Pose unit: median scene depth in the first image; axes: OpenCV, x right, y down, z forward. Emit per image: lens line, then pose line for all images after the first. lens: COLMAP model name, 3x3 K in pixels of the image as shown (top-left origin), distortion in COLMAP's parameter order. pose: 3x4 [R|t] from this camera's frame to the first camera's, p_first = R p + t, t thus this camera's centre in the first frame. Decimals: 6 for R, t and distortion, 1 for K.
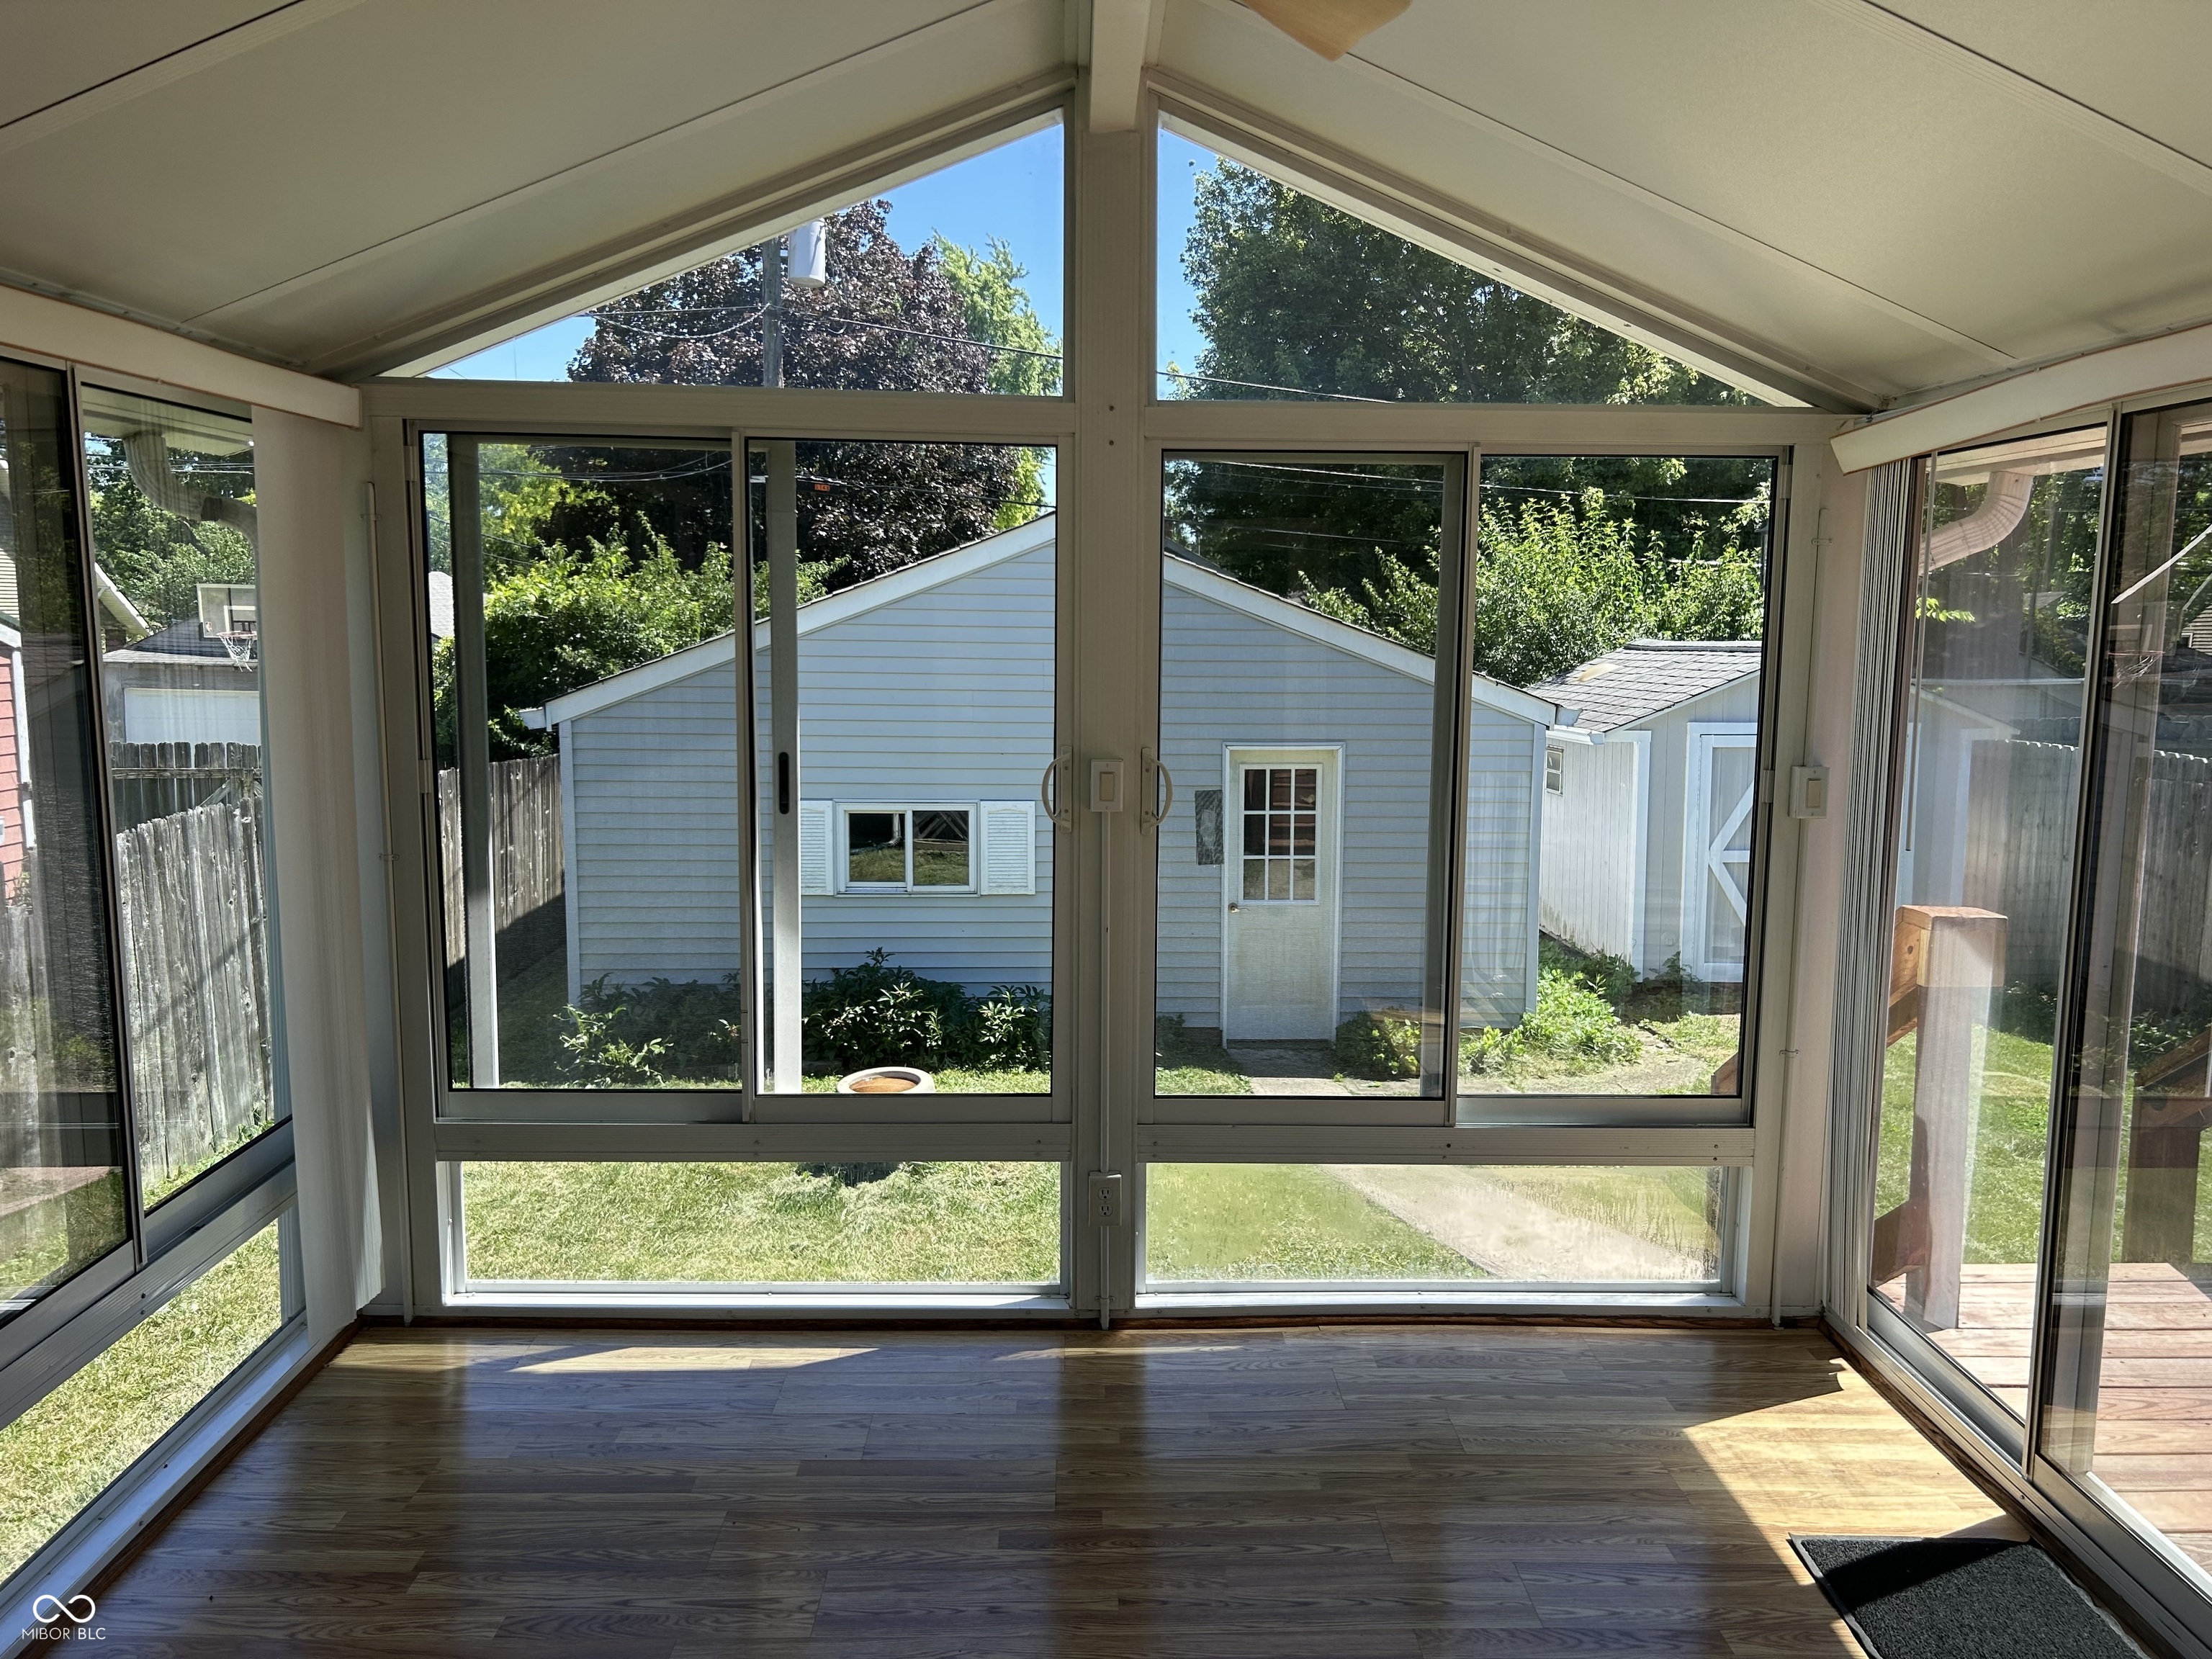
lens RADIAL K [[1660.1, 0, 1120.9], [0, 1660.1, 821.6], [0, 0, 1]] dist [0.063407, -0.079090]
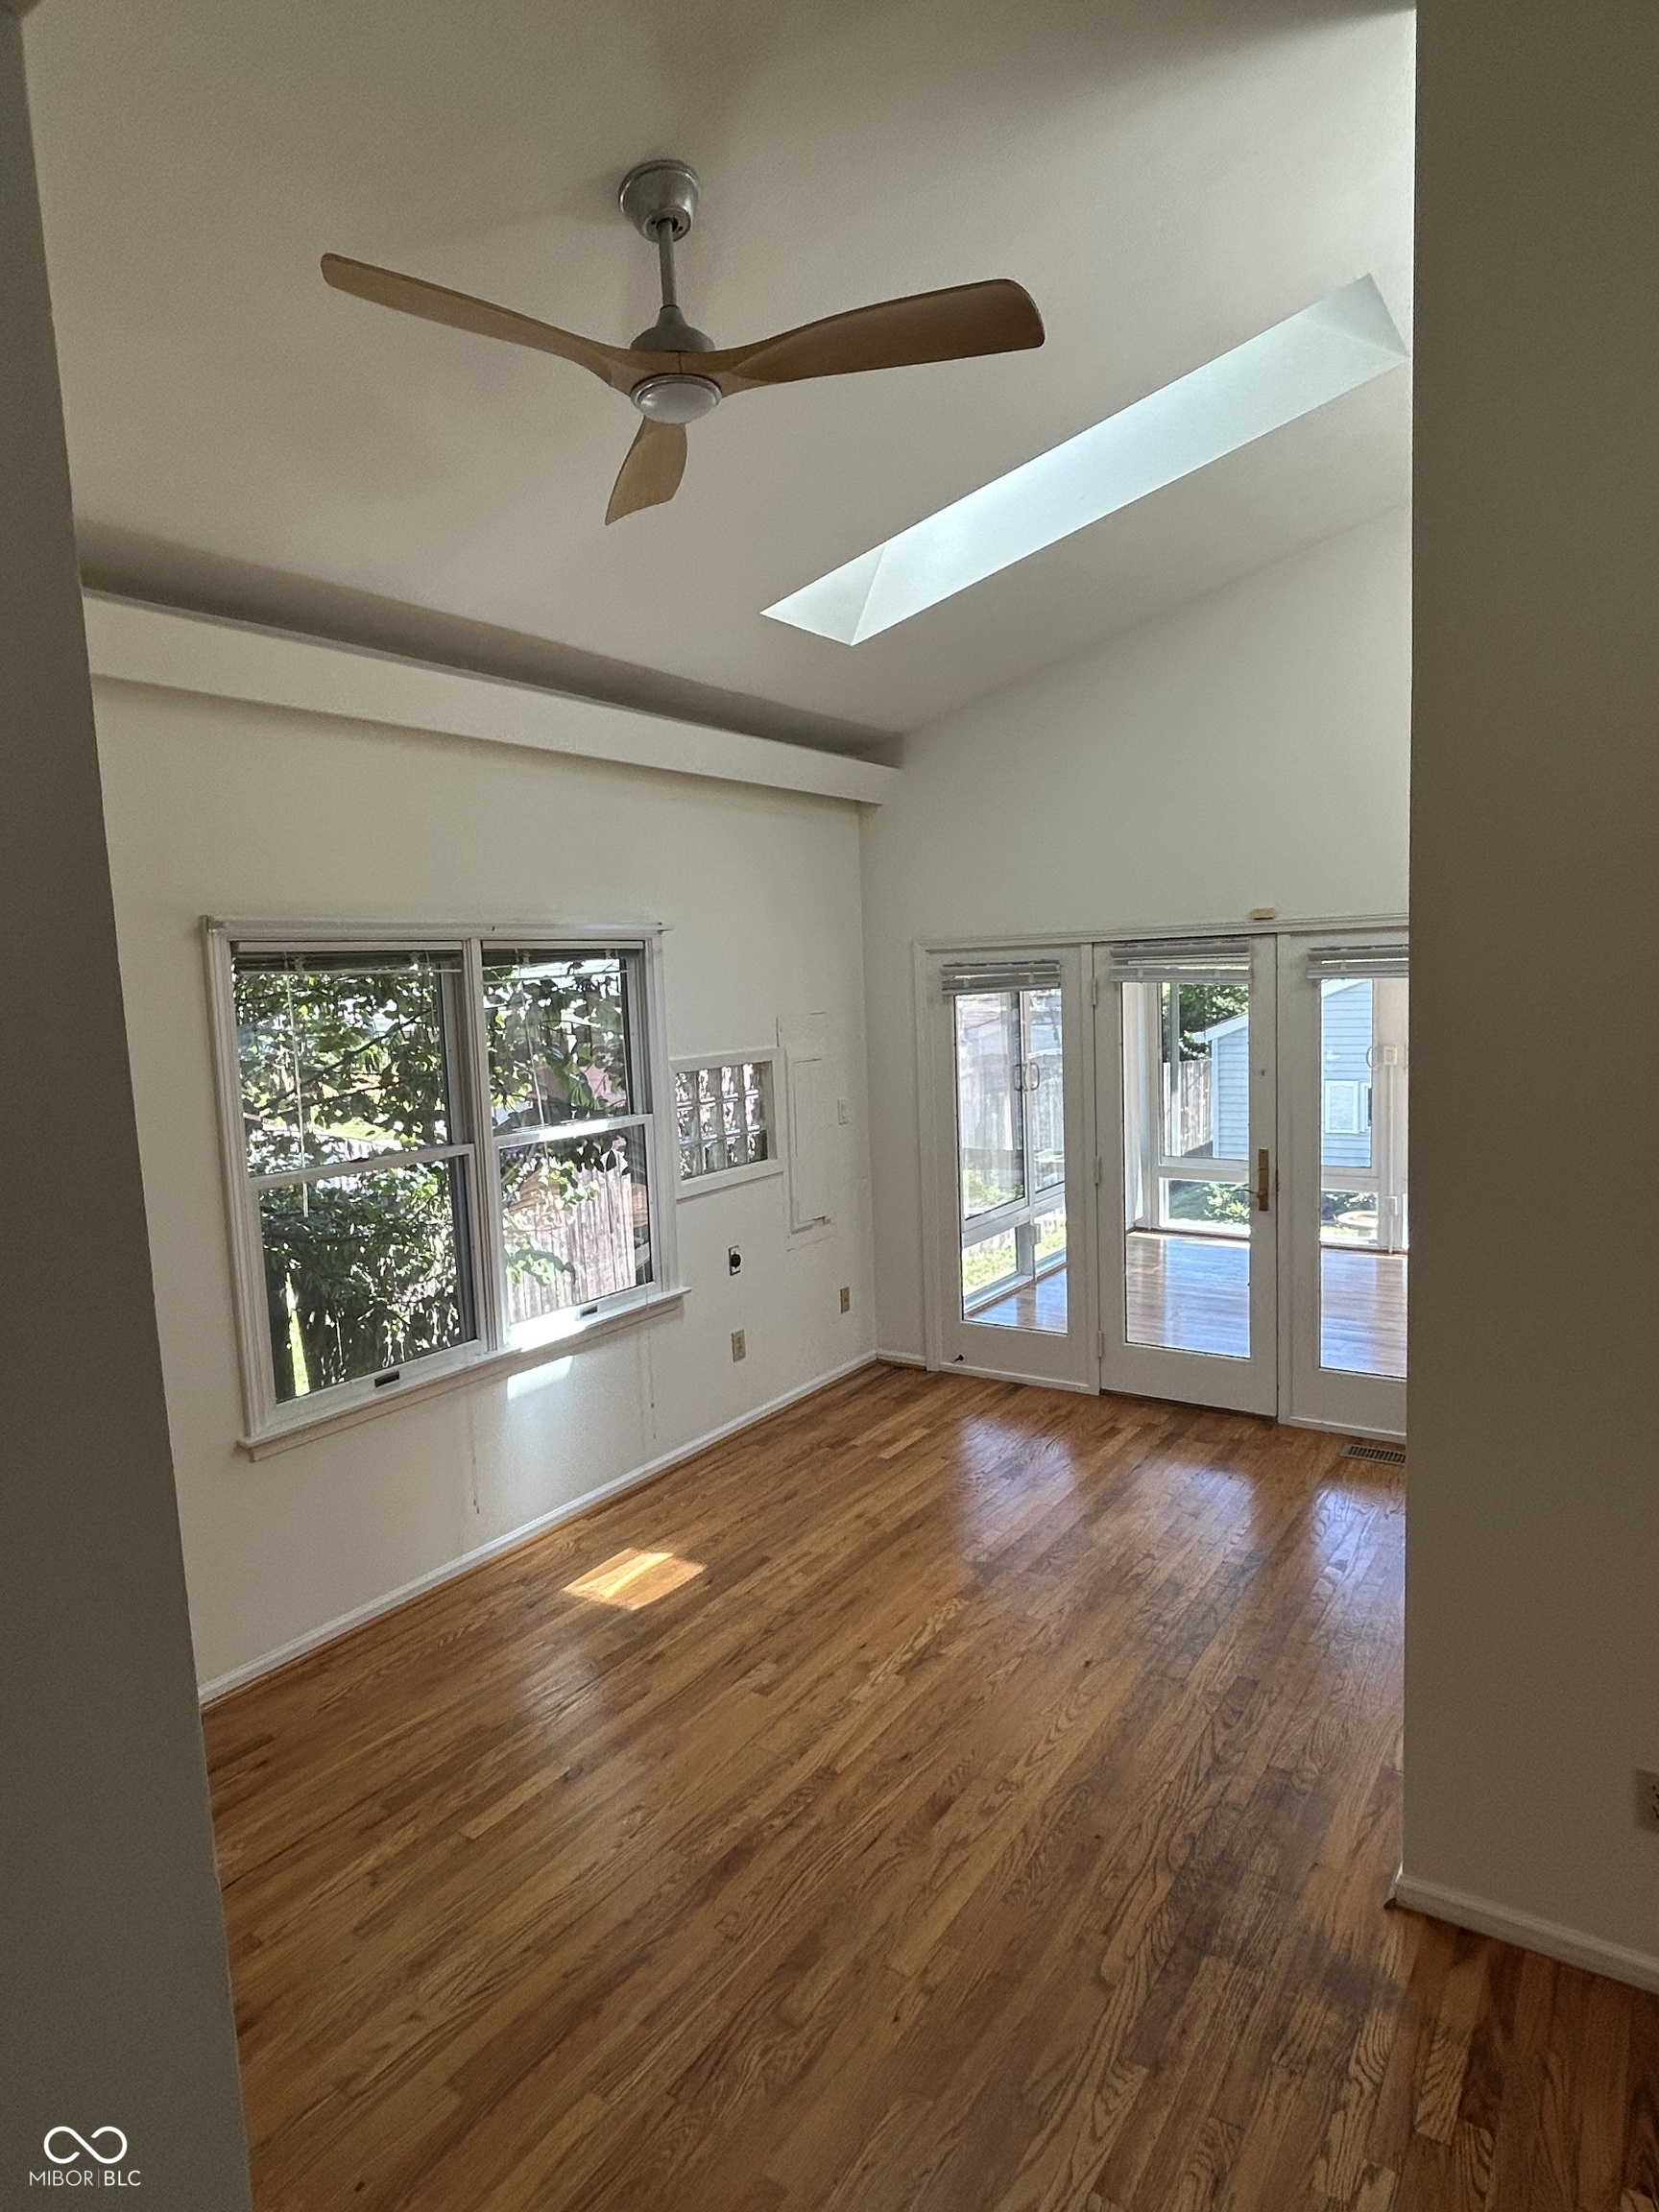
lens RADIAL K [[1289.3, 0, 829.5], [0, 1289.3, 1106.0], [0, 0, 1]] dist [0.022664, 0.000238]
pose [[0.813180, 0.020527, -0.581651, 0.471345], [-0.027391, 0.999620, -0.003016, 0.091339], [0.581368, 0.018385, 0.813433, -1.271482]]
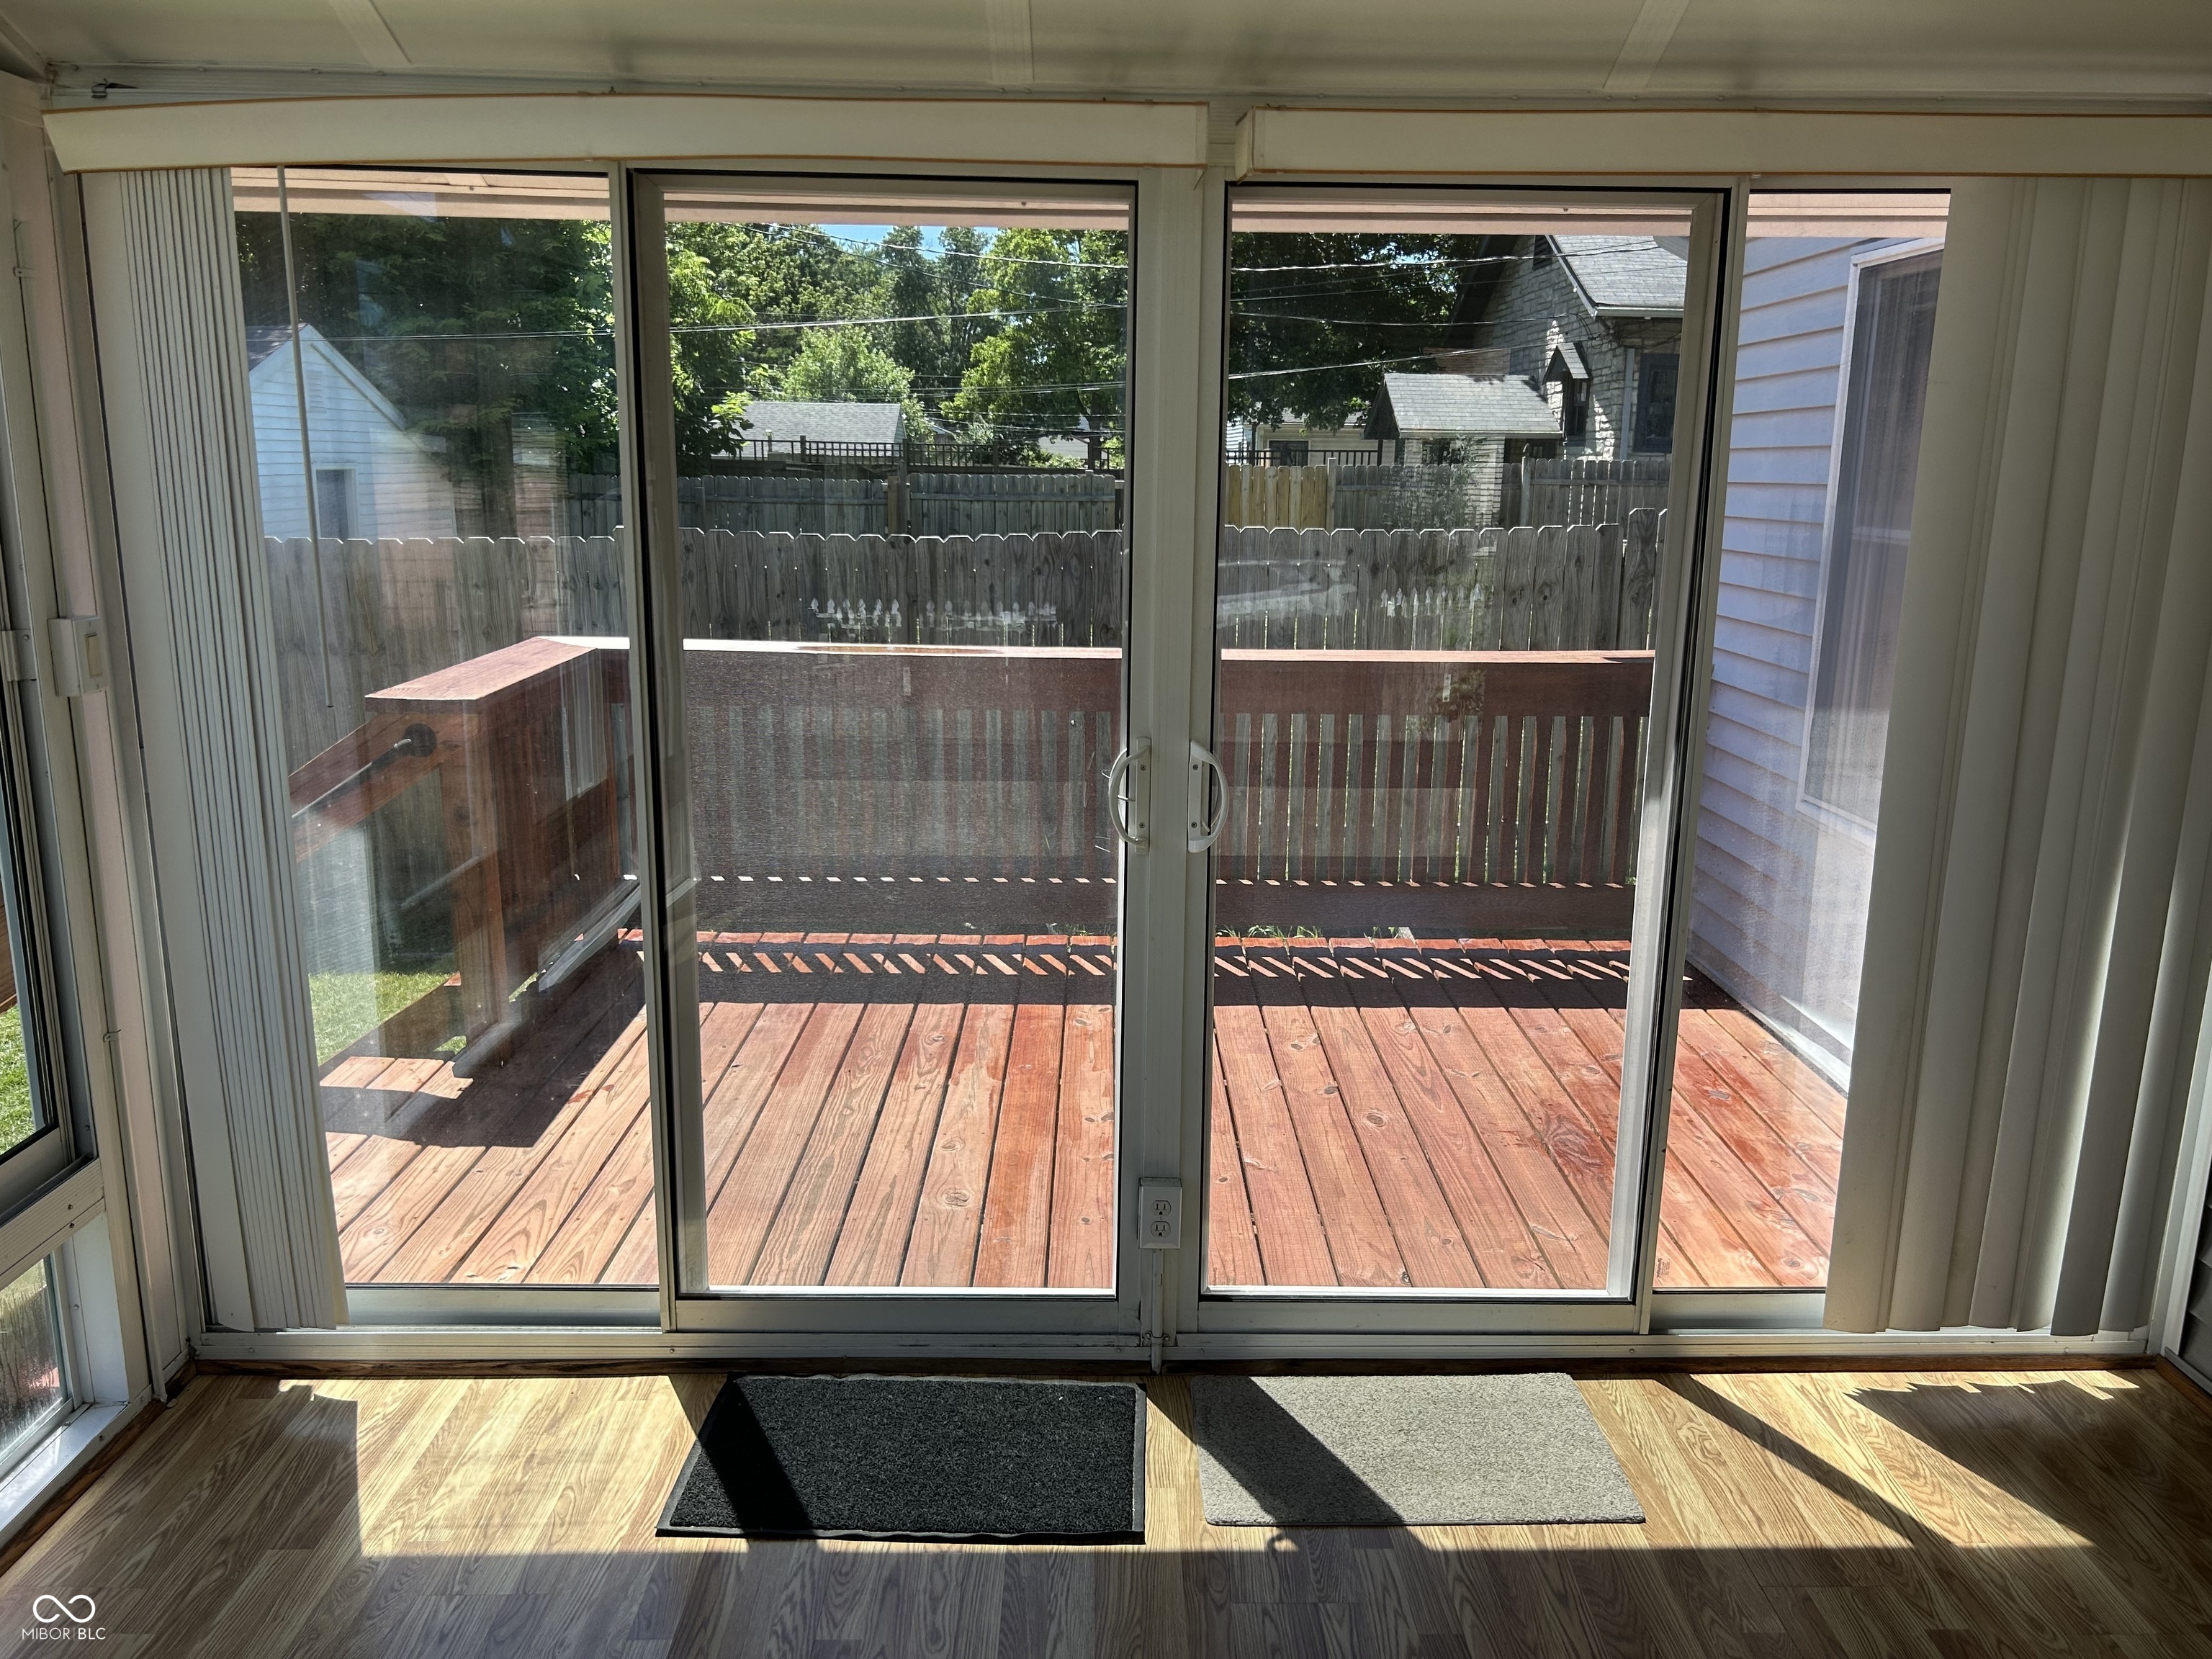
lens RADIAL K [[1660.1, 0, 1120.9], [0, 1660.1, 821.6], [0, 0, 1]] dist [0.063407, -0.079090]
pose [[0.021989, -0.217538, 0.975804, -0.251135], [0.113529, 0.970270, 0.213746, -0.049079], [-0.993291, 0.106082, 0.046033, 0.536727]]
